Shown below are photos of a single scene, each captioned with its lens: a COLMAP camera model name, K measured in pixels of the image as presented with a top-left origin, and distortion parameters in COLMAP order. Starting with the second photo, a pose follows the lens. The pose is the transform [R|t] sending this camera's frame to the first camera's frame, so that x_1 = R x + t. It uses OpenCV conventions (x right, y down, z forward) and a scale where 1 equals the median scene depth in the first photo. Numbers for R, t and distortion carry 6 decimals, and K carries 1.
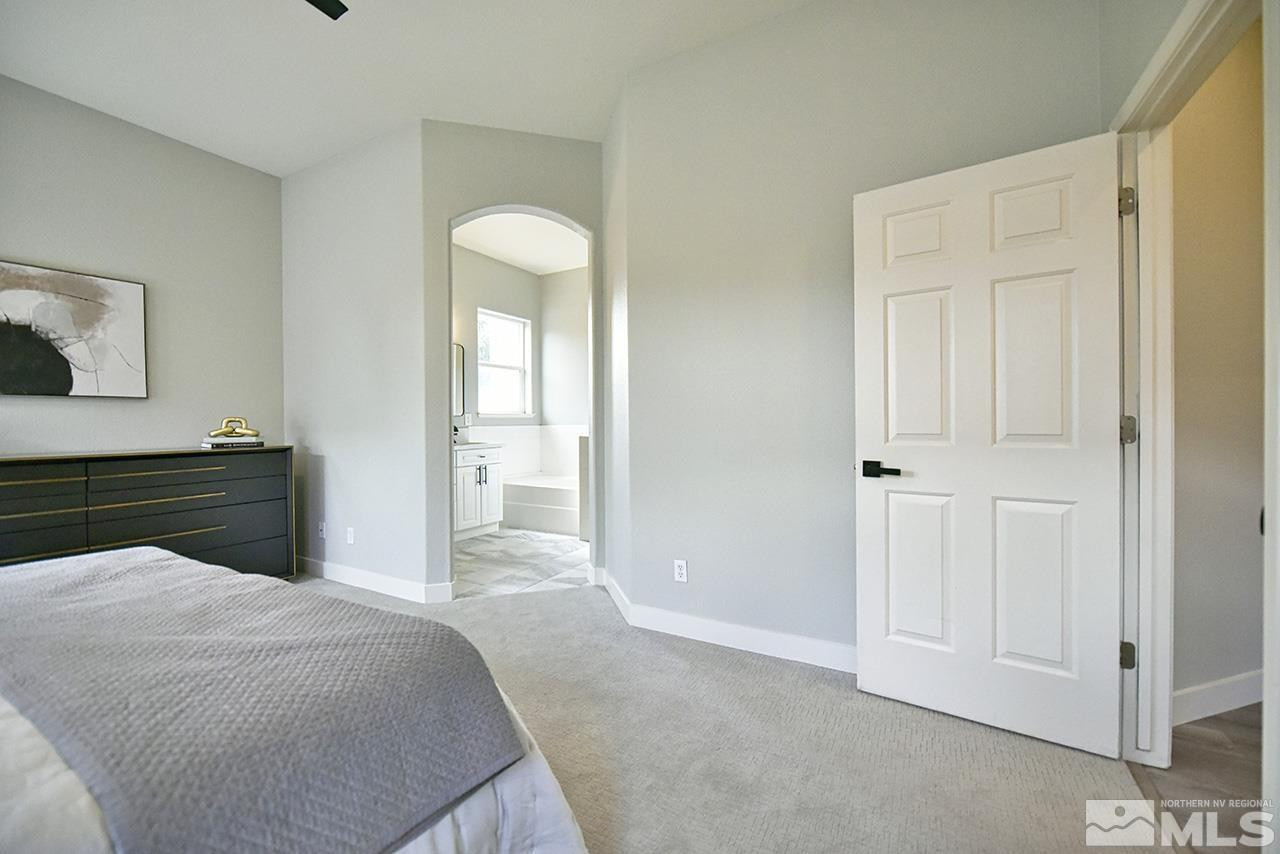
lens RADIAL K [[505.7, 0, 658.2], [0, 505.7, 421.0], [0, 0, 1]] dist [0.000420, -0.000408]
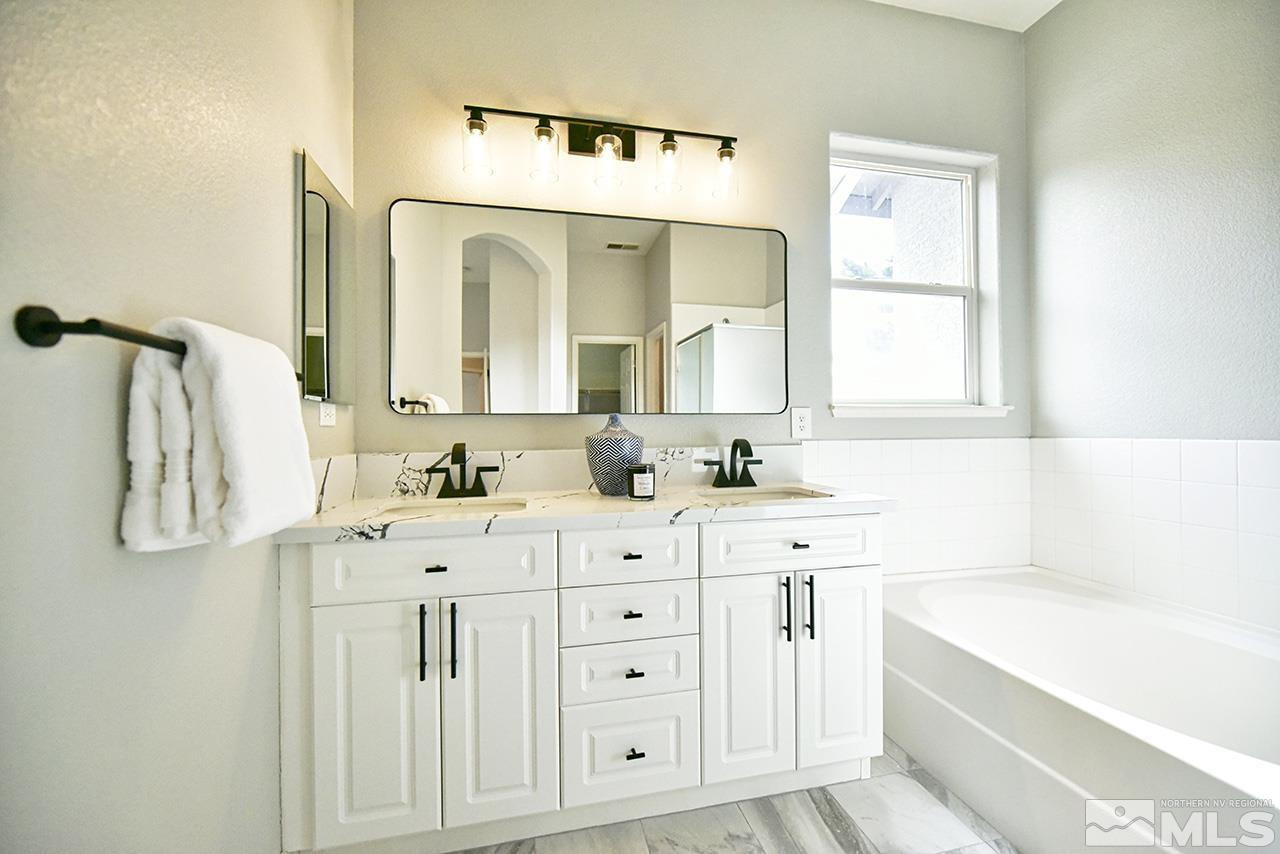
lens RADIAL K [[515.3, 0, 640.0], [0, 515.3, 427.0], [0, 0, 1]] dist [-0.000808, -0.000124]
pose [[0.642517, -0.007786, -0.766232, -0.146723], [0.007861, 0.999963, -0.003569, 0.000157], [0.766231, -0.003730, 0.642554, 0.619444]]
